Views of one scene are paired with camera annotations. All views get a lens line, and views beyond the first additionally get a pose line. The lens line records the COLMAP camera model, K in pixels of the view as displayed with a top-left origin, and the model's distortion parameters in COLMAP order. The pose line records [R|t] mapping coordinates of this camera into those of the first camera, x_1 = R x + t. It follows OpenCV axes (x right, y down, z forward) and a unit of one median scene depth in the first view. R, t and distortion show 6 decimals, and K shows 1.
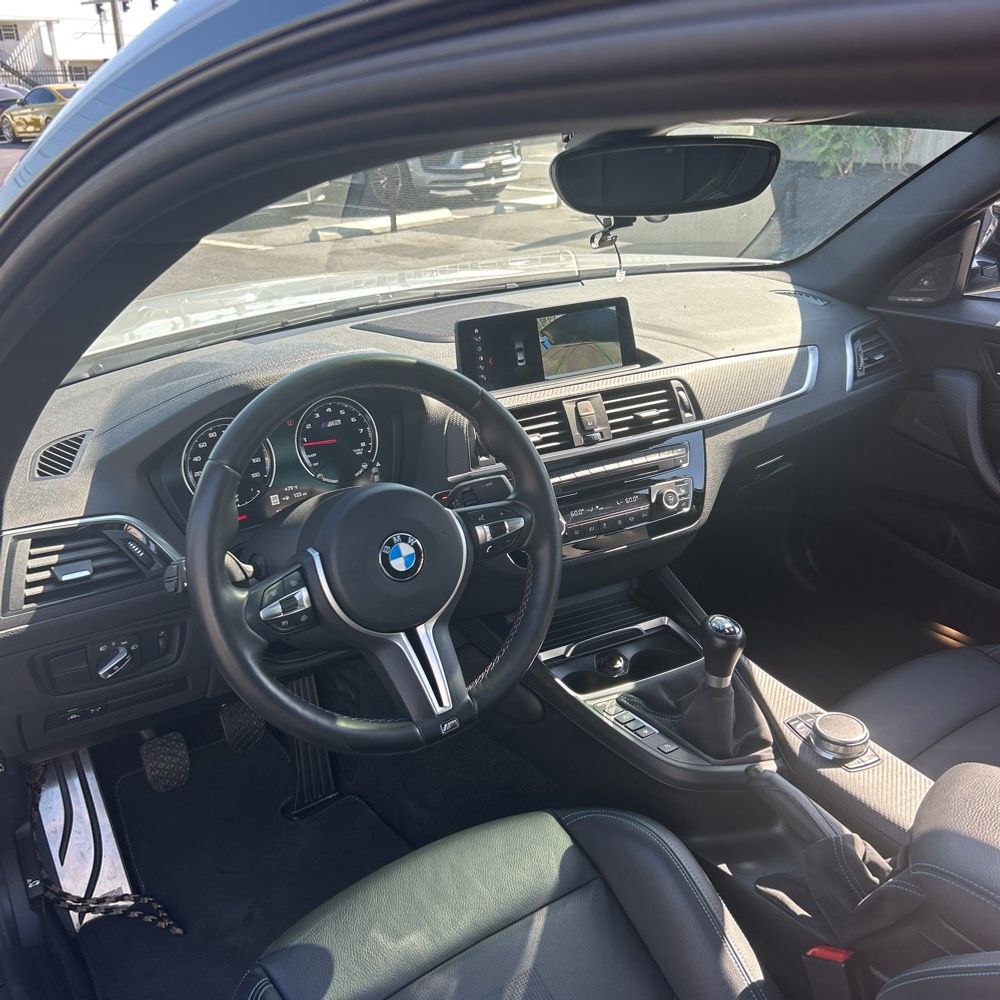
lens RADIAL K [[1003.1, 0, 484.3], [0, 1003.1, 500.8], [0, 0, 1]] dist [0.024667, -0.011280]
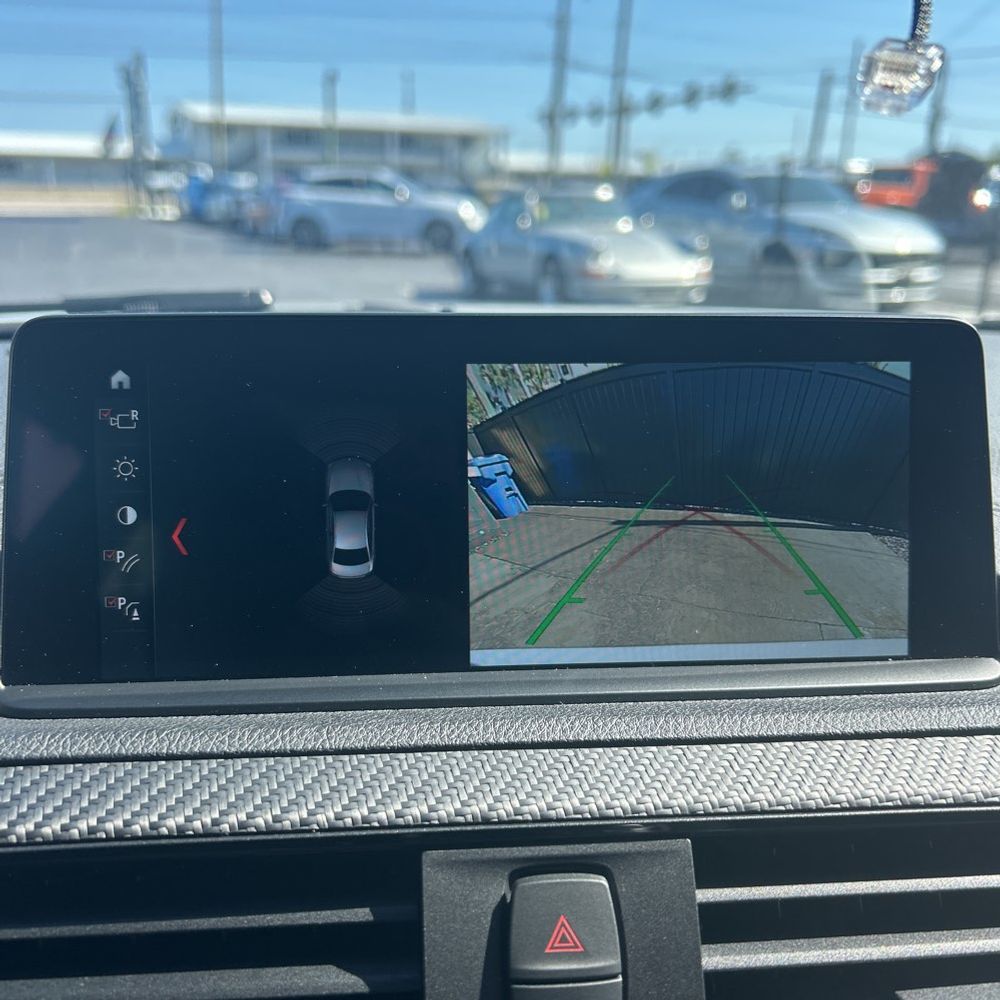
lens RADIAL K [[1003.1, 0, 484.3], [0, 1003.1, 500.8], [0, 0, 1]] dist [0.024667, -0.011280]
pose [[0.921316, 0.150180, -0.358640, 0.132151], [-0.188467, 0.979281, -0.074085, -0.139406], [0.340083, 0.135847, 0.930532, 0.811951]]
